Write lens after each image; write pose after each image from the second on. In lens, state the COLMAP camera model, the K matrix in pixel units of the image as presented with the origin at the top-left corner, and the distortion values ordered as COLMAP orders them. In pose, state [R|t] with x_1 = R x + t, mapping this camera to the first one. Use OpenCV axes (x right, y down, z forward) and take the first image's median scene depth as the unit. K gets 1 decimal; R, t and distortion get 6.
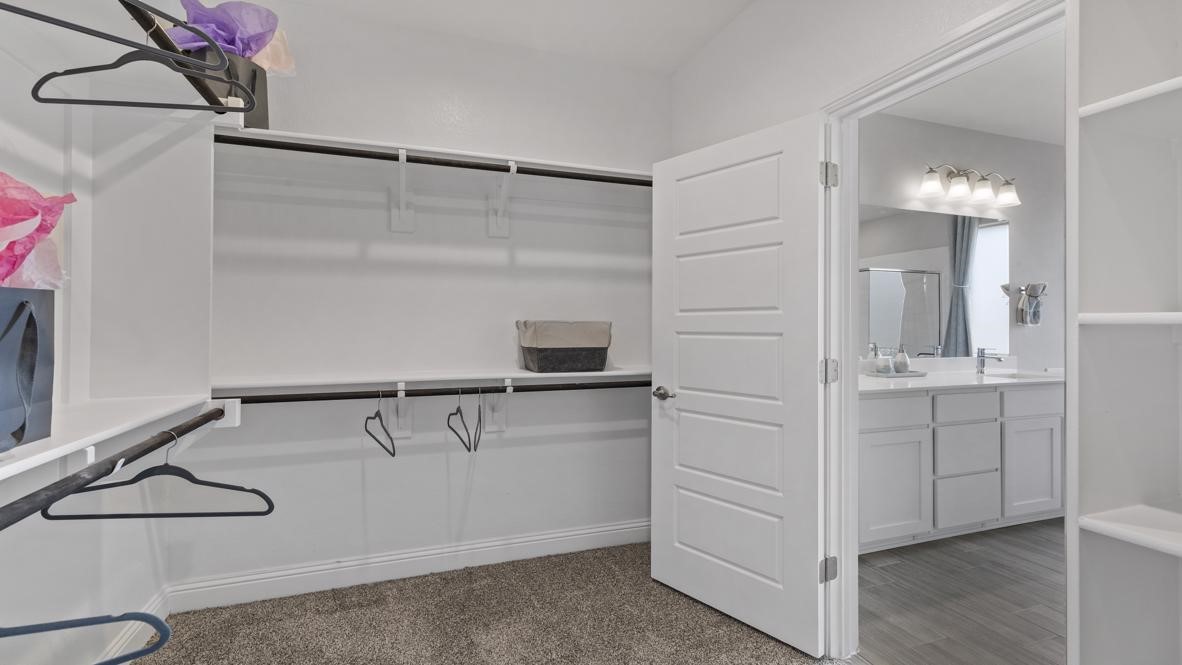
lens RADIAL K [[532.1, 0, 594.9], [0, 532.1, 321.7], [0, 0, 1]] dist [0.006214, -0.000672]
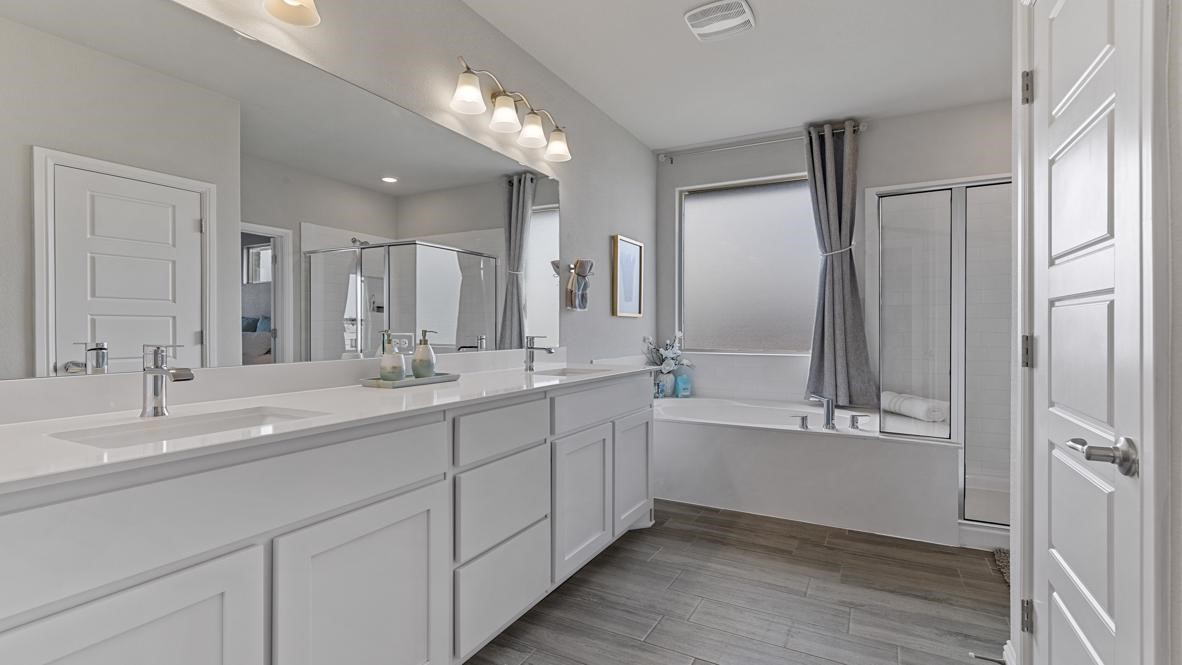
lens RADIAL K [[532.1, 0, 593.6], [0, 532.1, 329.7], [0, 0, 1]] dist [0.006214, -0.000672]
pose [[0.744623, -0.003932, 0.667474, 0.276114], [-0.003311, 0.999949, 0.009585, 0.030524], [-0.667477, -0.009347, 0.744572, 0.364536]]
